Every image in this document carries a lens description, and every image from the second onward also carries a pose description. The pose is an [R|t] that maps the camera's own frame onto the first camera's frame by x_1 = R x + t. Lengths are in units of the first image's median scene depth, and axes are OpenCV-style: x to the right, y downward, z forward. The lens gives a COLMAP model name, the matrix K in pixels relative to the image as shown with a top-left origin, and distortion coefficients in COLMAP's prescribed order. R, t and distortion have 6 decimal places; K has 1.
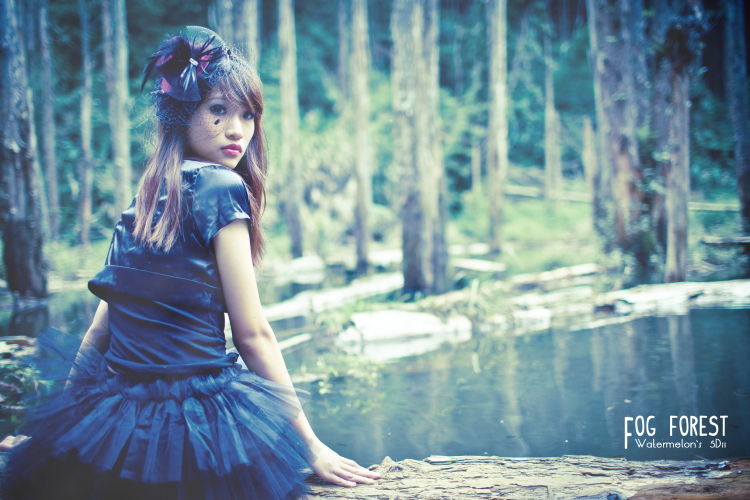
lens RADIAL K [[737.1, 0, 375.0], [0, 737.1, 250.0], [0, 0, 1]] dist [-0.000393, -0.000910]
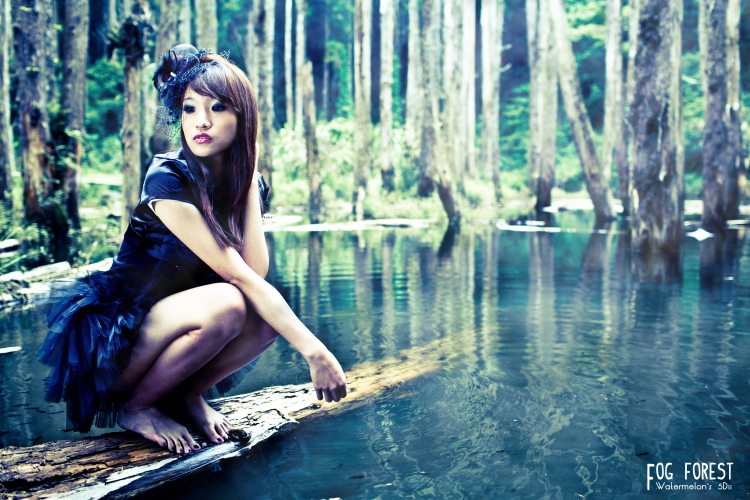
lens RADIAL K [[737.1, 0, 375.0], [0, 737.1, 250.0], [0, 0, 1]] dist [-0.000393, -0.000910]
pose [[0.631643, -0.031264, 0.774629, -0.154568], [-0.001200, 0.999146, 0.041305, -0.005023], [-0.775259, -0.027020, 0.631066, 0.005107]]
